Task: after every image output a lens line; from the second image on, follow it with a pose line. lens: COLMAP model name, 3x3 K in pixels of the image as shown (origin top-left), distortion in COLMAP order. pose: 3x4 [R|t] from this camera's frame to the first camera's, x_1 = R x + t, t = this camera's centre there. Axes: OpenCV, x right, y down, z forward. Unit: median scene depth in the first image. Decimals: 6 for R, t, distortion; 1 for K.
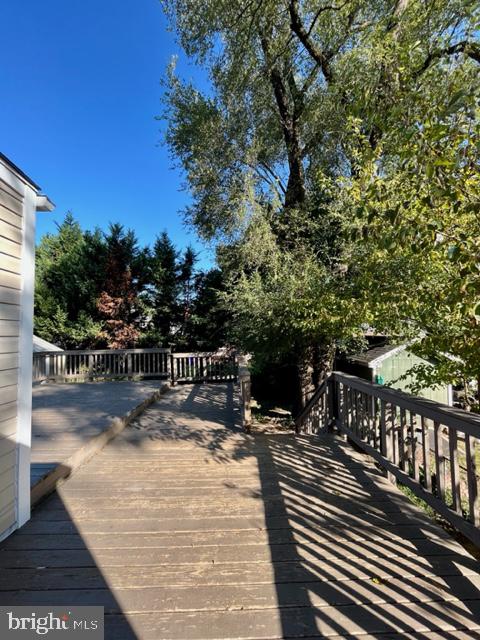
lens RADIAL K [[258.9, 0, 235.6], [0, 258.9, 323.7], [0, 0, 1]] dist [-0.003055, -0.000087]
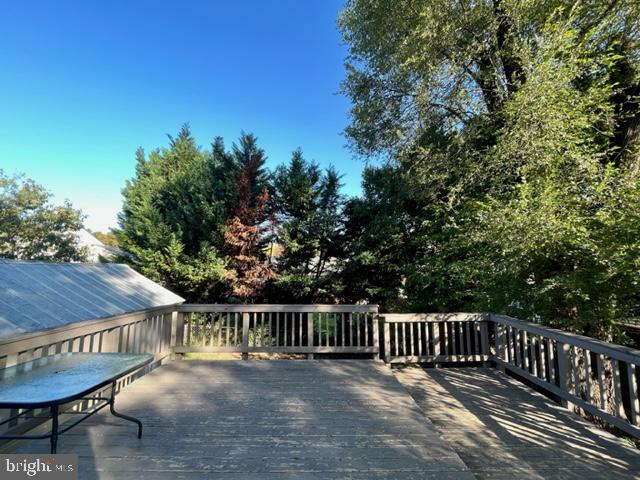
lens RADIAL K [[258.9, 0, 320.4], [0, 258.9, 243.6], [0, 0, 1]] dist [-0.003055, -0.000087]
pose [[0.999602, 0.027838, -0.004572, -0.254703], [-0.028100, 0.996862, -0.074005, 0.000250], [0.002497, 0.074104, 0.997247, 0.255466]]
